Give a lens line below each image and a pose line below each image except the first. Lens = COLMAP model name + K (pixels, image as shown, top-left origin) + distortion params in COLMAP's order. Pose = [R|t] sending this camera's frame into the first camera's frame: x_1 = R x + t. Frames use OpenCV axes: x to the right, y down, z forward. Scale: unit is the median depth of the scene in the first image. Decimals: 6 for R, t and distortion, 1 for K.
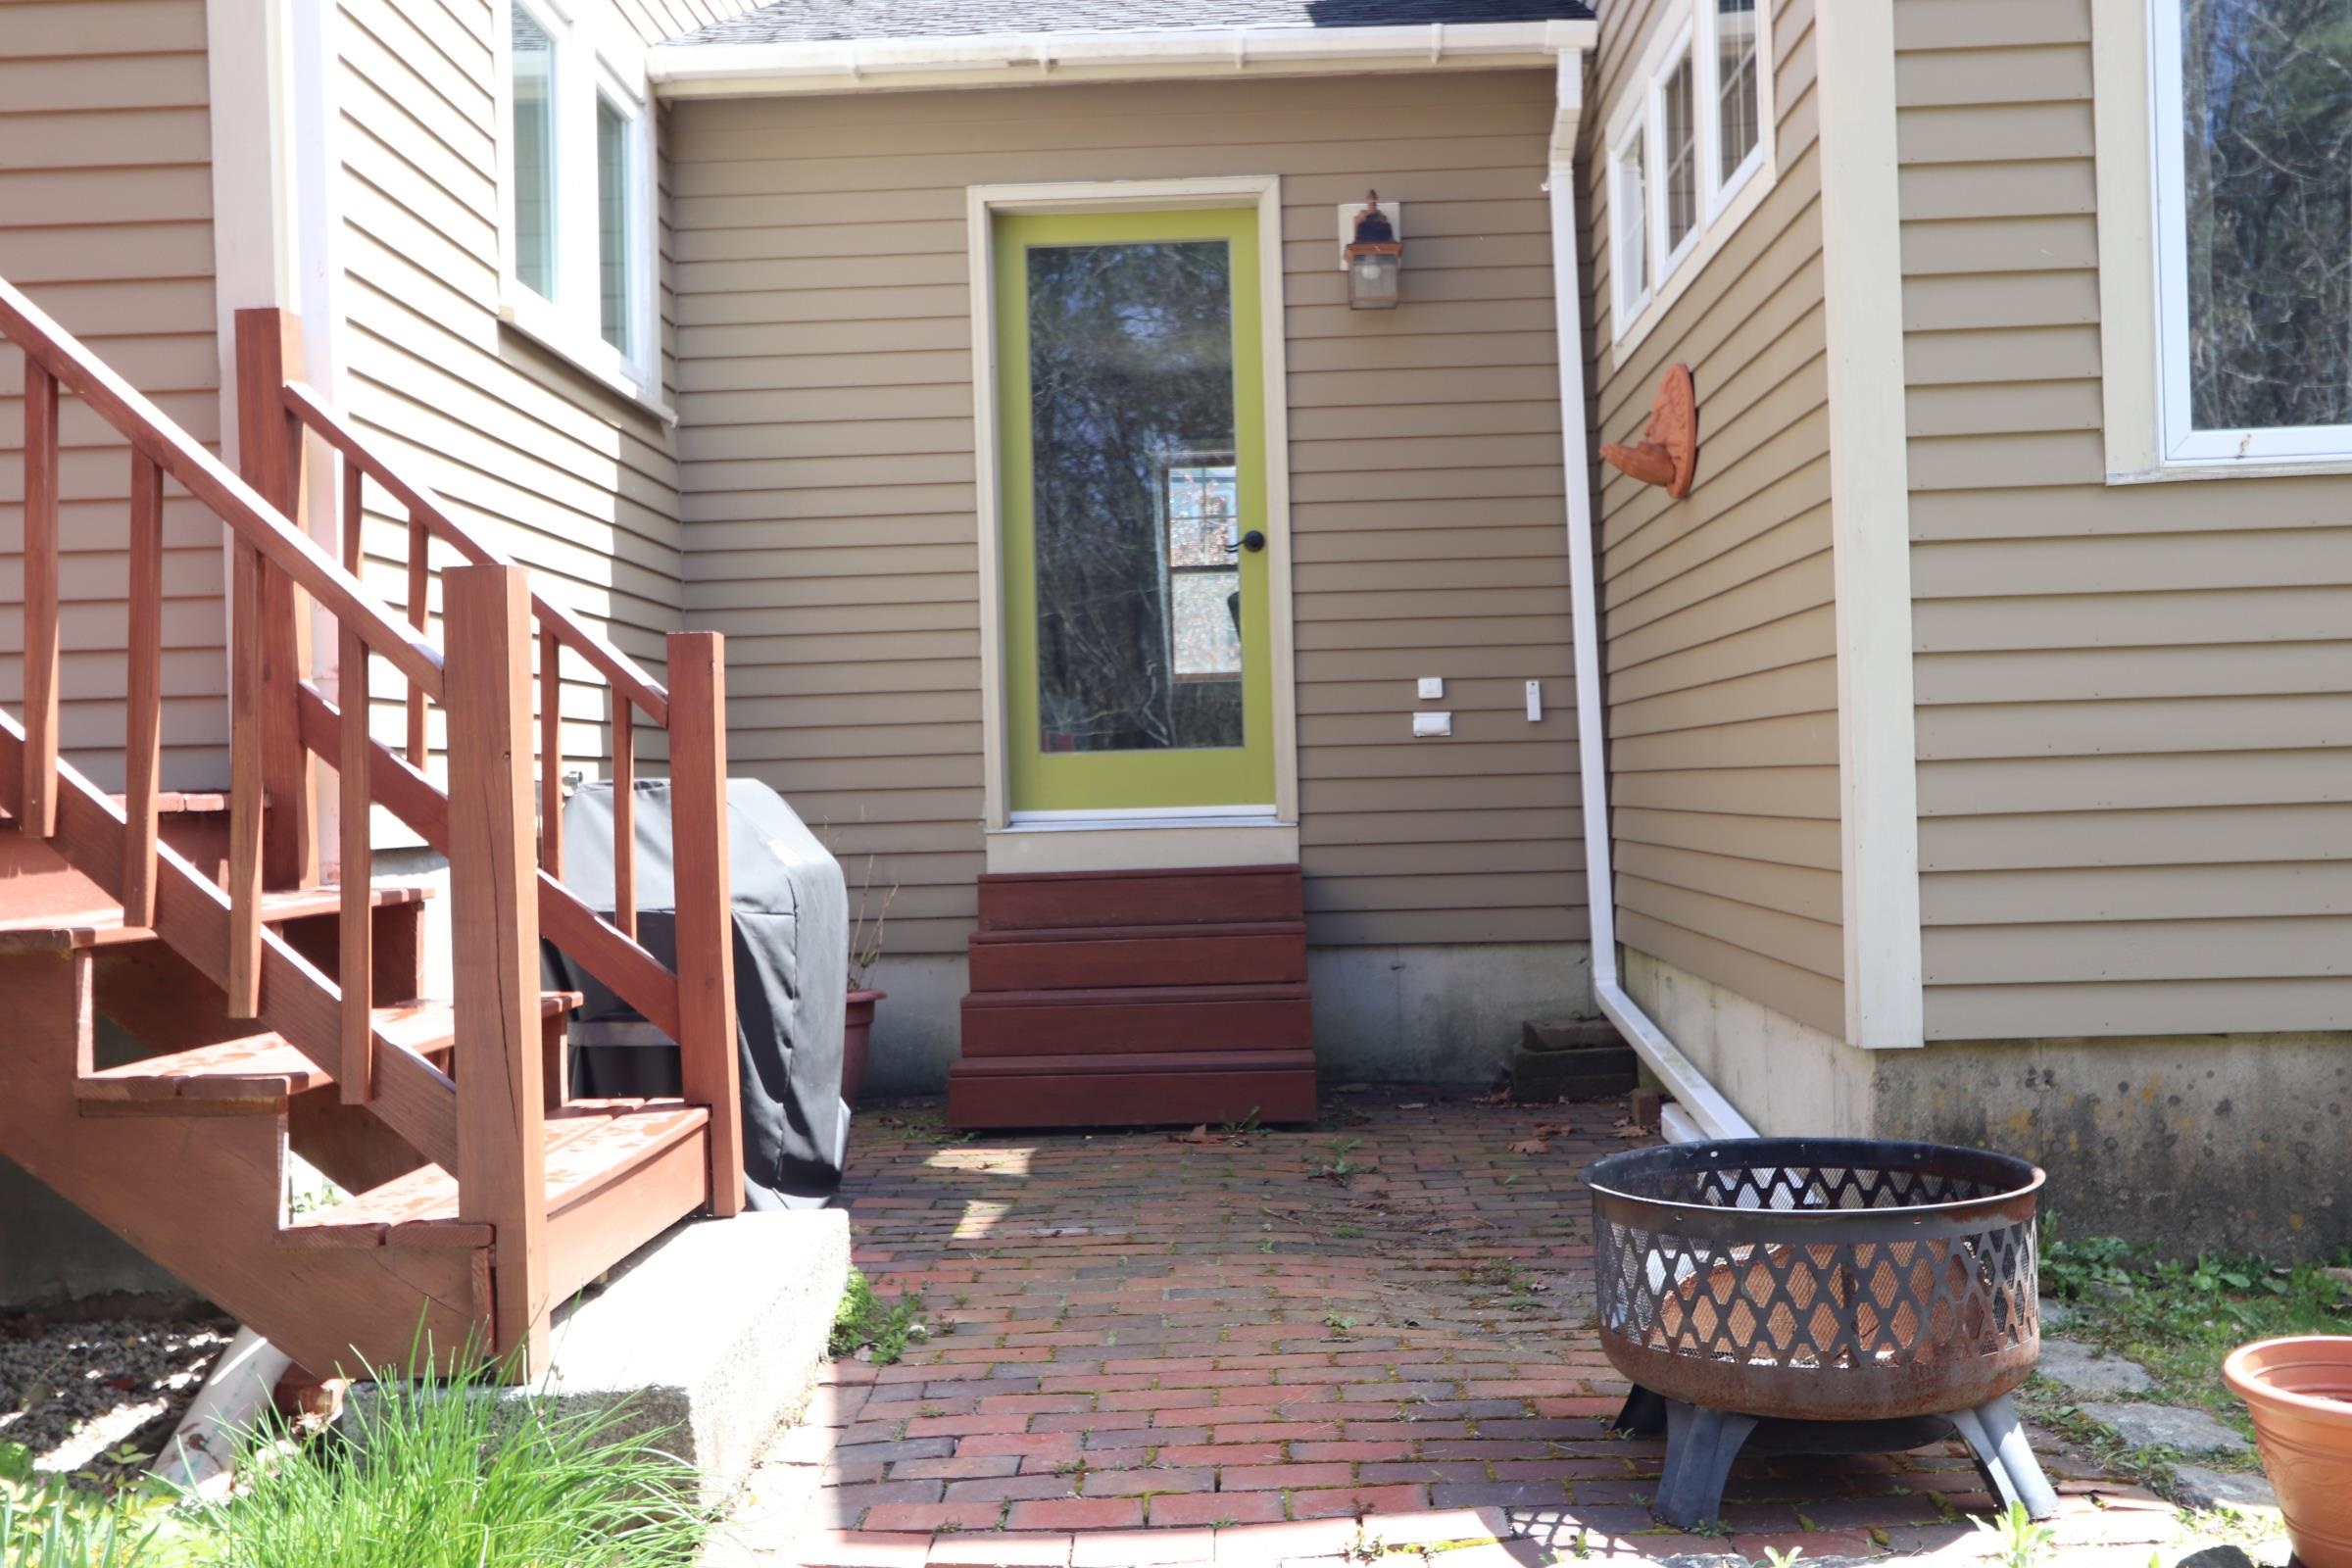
lens RADIAL K [[1965.9, 0, 1176.0], [0, 1965.9, 784.0], [0, 0, 1]] dist [-0.011941, -0.002725]
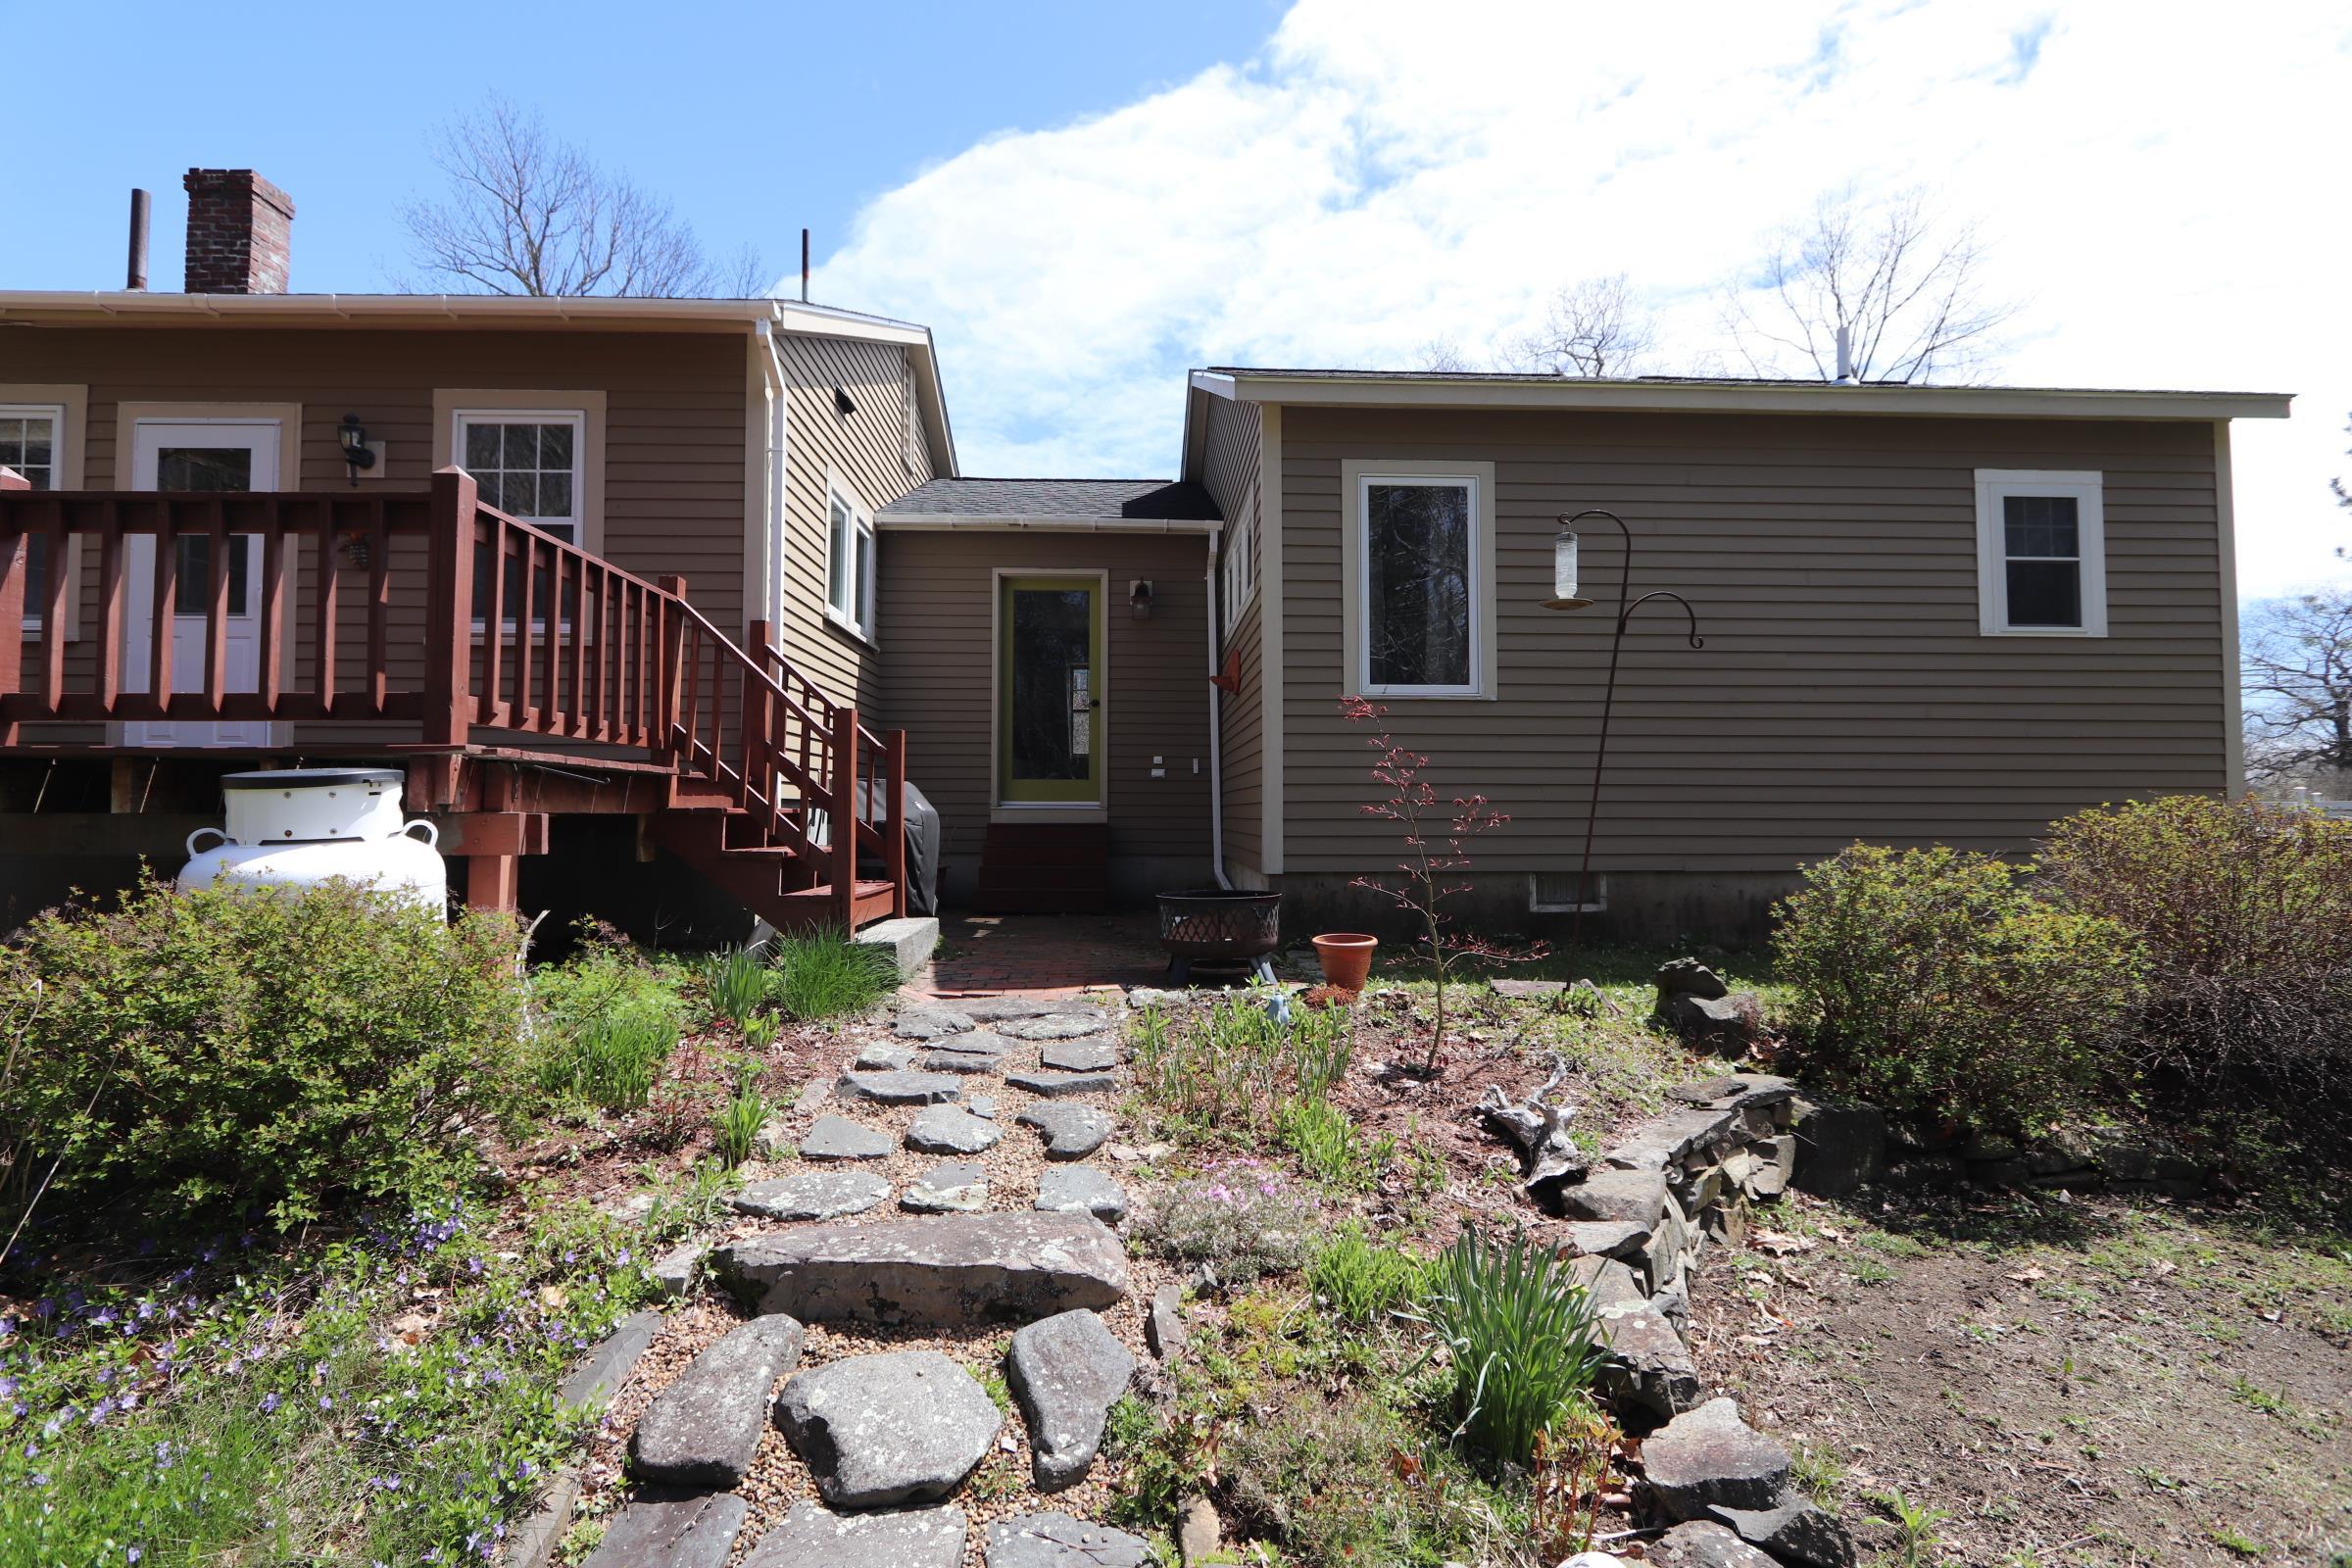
lens RADIAL K [[1066.8, 0, 1163.5], [0, 1066.8, 784.6], [0, 0, 1]] dist [-0.014532, 0.000899]
pose [[0.997805, 0.033137, 0.057331, 0.063104], [-0.031248, 0.998949, -0.033541, 0.040071], [-0.058383, 0.031676, 0.997792, -0.543781]]
